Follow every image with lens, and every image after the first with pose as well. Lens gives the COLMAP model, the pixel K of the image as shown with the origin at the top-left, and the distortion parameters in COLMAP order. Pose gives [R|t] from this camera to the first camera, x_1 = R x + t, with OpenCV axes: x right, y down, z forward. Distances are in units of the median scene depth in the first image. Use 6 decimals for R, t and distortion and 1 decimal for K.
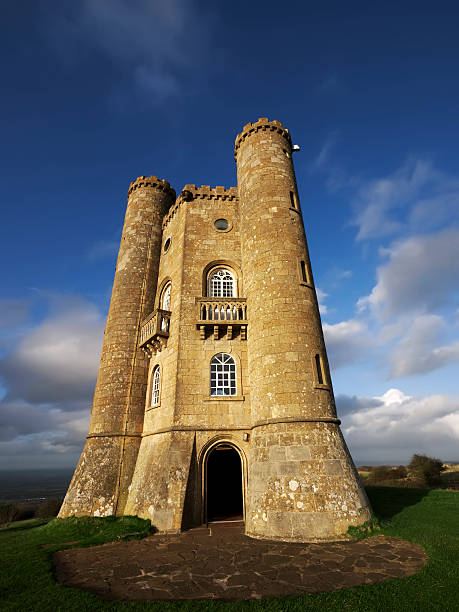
lens RADIAL K [[303.1, 0, 226.8], [0, 303.1, 307.3], [0, 0, 1]] dist [-0.001848, -0.000188]
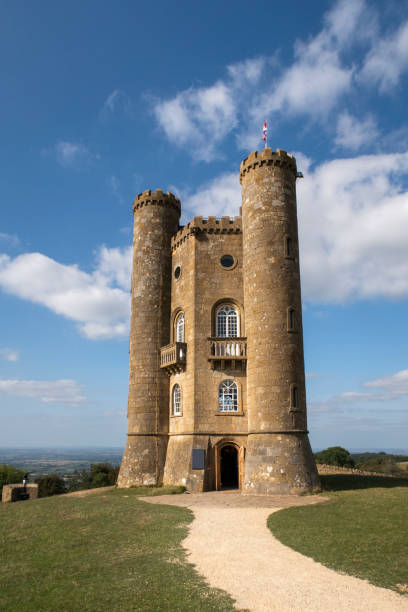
lens RADIAL K [[441.3, 0, 196.6], [0, 441.3, 351.5], [0, 0, 1]] dist [-0.034872, 0.000670]
pose [[0.996155, 0.003386, -0.087542, 0.018227], [0.019816, 0.964645, 0.262806, -0.465521], [0.085337, -0.263531, 0.960869, -0.813007]]
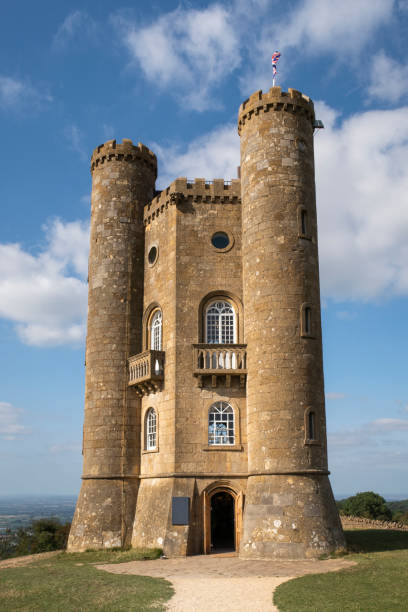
lens RADIAL K [[603.0, 0, 215.2], [0, 603.0, 358.2], [0, 0, 1]] dist [0.003315, -0.002194]
pose [[0.999647, 0.005880, -0.025909, 0.016892], [0.000940, 0.966758, 0.255692, -0.466996], [0.026551, -0.255626, 0.966411, -0.816798]]
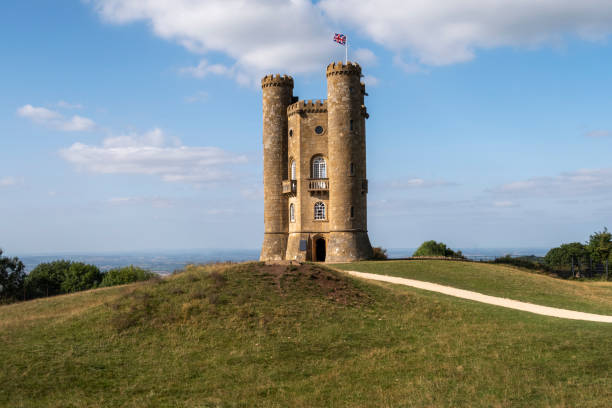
lens RADIAL K [[743.5, 0, 305.7], [0, 743.5, 220.9], [0, 0, 1]] dist [0.013766, 0.009182]
pose [[0.982542, 0.001649, -0.186035, 0.925814], [0.078665, 0.902491, 0.423464, -2.099553], [0.168593, -0.430706, 0.886605, -4.065797]]
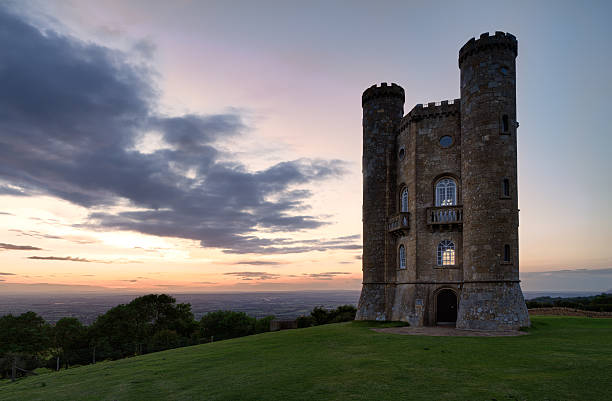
lens RADIAL K [[448.1, 0, 199.2], [0, 448.1, 265.3], [0, 0, 1]] dist [-0.000322, 0.001275]
pose [[0.828374, 0.004467, -0.560158, 0.234934], [0.213918, 0.921661, 0.323697, -0.780578], [0.517721, -0.387970, 0.762525, -1.571179]]
